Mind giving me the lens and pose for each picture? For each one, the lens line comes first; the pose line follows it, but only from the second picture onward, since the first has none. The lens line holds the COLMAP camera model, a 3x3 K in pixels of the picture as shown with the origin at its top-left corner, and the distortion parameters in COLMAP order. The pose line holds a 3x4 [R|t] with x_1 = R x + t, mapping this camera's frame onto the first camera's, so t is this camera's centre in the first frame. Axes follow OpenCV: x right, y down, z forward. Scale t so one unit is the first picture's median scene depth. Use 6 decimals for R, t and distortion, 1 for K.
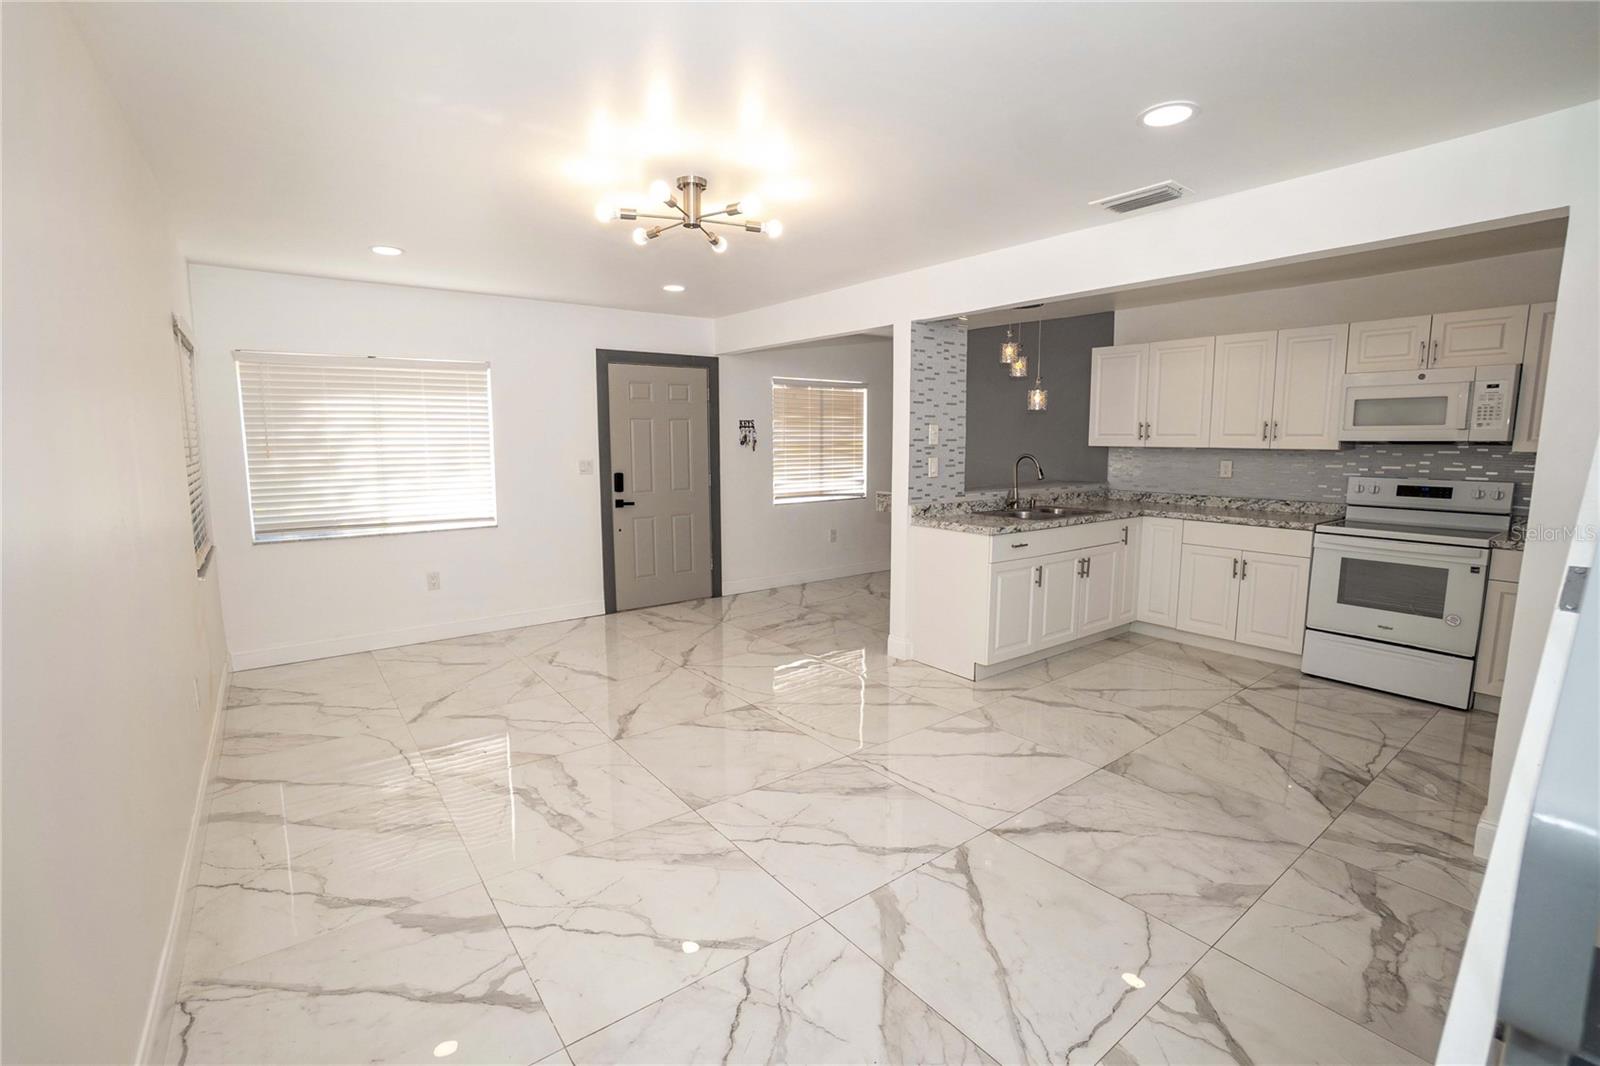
lens RADIAL K [[707.6, 0, 793.0], [0, 707.6, 528.3], [0, 0, 1]] dist [-0.066656, 0.024937]
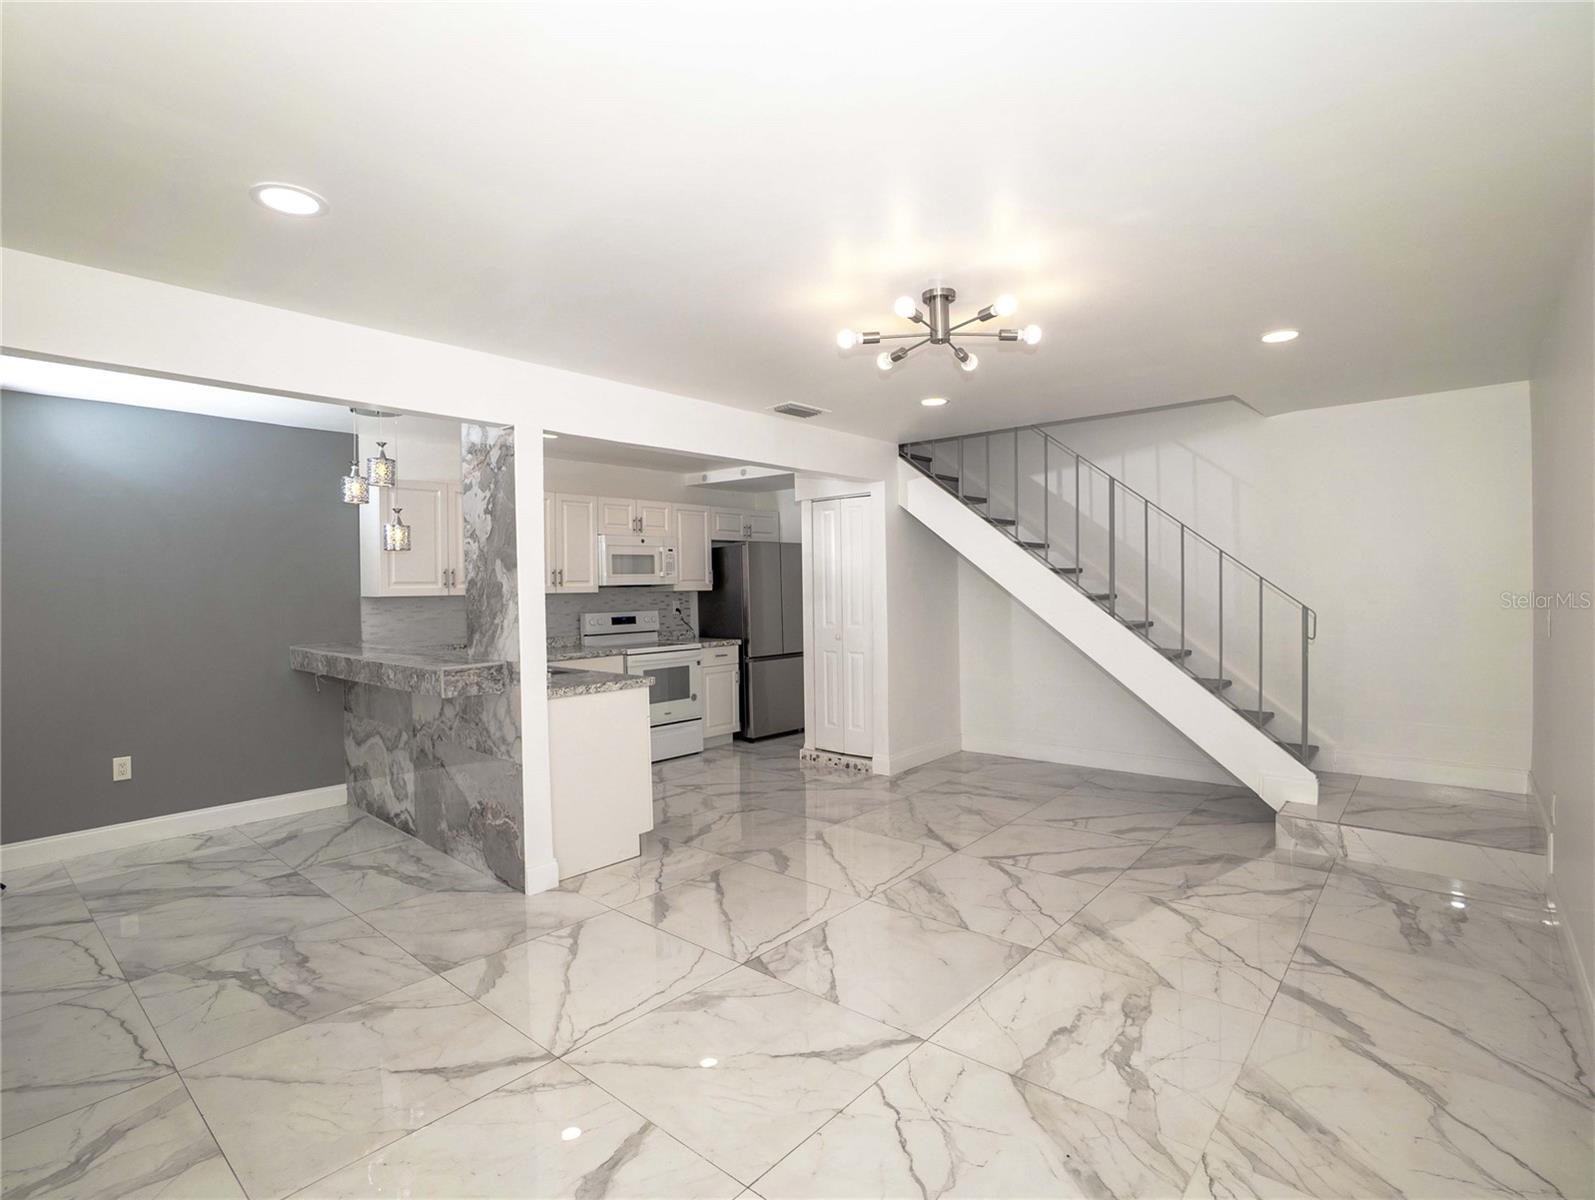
lens RADIAL K [[793.1, 0, 789.7], [0, 793.1, 597.1], [0, 0, 1]] dist [-0.063672, 0.023136]
pose [[-0.208768, -0.009911, 0.977915, -0.701501], [0.139998, 0.989347, 0.039914, -0.110276], [-0.967893, 0.145239, -0.205157, 0.918212]]
